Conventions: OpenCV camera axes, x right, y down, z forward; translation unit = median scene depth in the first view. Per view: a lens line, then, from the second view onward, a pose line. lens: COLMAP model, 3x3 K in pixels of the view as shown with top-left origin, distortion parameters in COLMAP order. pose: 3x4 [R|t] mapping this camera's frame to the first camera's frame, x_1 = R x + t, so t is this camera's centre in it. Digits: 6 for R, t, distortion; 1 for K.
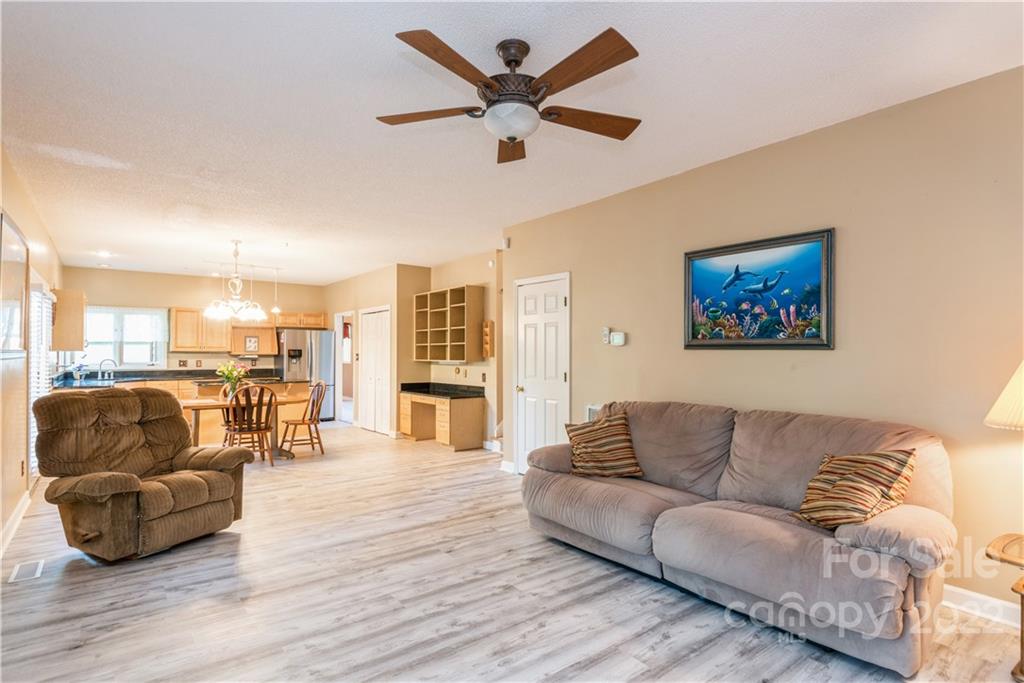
lens RADIAL K [[534.7, 0, 513.6], [0, 534.7, 351.5], [0, 0, 1]] dist [0.025874, -0.000249]
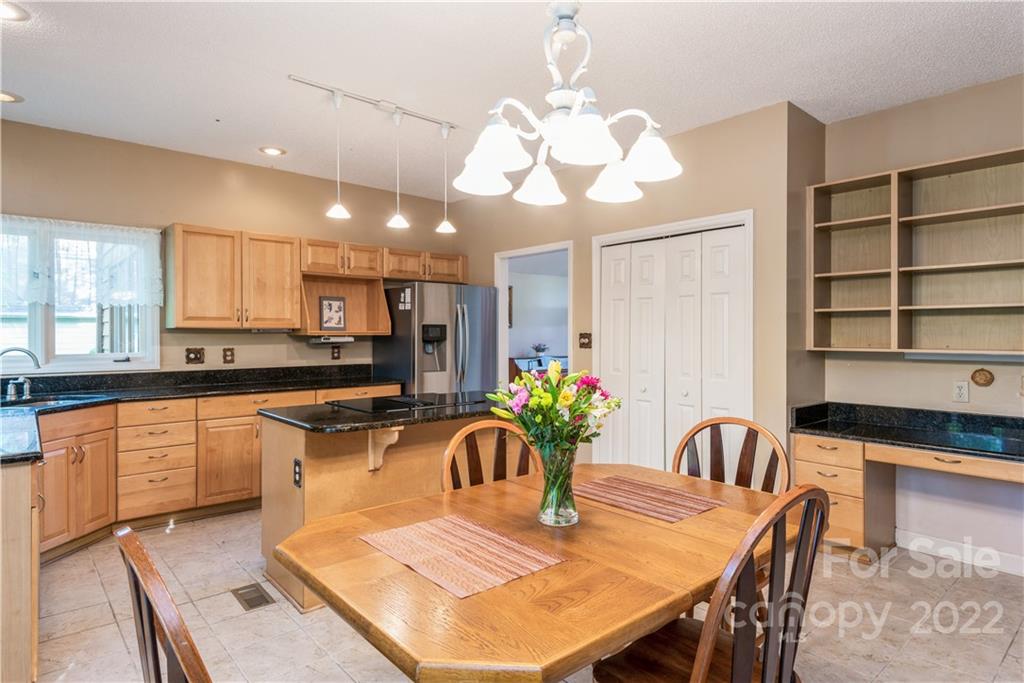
lens RADIAL K [[568.9, 0, 512.1], [0, 568.9, 337.7], [0, 0, 1]] dist [0.037466, -0.024290]
pose [[0.997343, -0.000173, 0.072847, -0.399278], [-0.000428, 0.999966, 0.008239, 0.003625], [-0.072845, -0.008248, 0.997309, 0.530332]]
